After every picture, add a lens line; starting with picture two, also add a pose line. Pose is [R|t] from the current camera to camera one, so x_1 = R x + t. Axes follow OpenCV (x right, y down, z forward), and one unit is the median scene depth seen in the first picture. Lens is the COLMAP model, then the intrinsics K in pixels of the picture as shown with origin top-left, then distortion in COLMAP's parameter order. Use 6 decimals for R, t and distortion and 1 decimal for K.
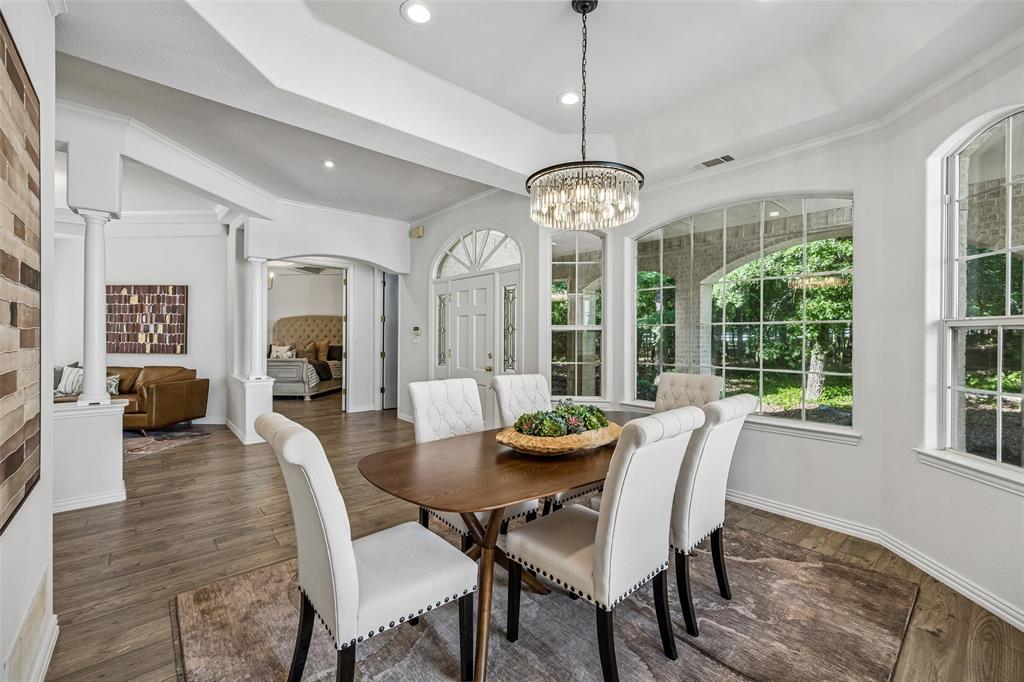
lens RADIAL K [[458.1, 0, 514.4], [0, 458.1, 330.3], [0, 0, 1]] dist [-0.002823, -0.000404]
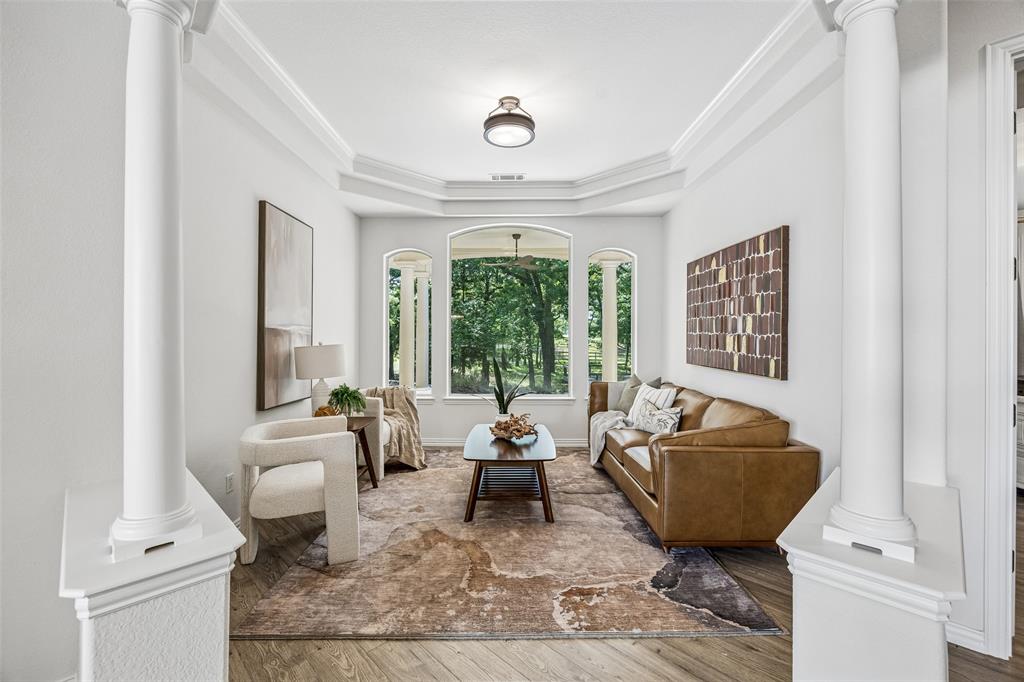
lens RADIAL K [[436.3, 0, 508.3], [0, 436.3, 333.4], [0, 0, 1]] dist [-0.015131, -0.000071]
pose [[0.060399, -0.009147, -0.998132, -0.314896], [0.011509, 0.999898, -0.008466, 0.006577], [0.998108, -0.010976, 0.060498, 0.706980]]
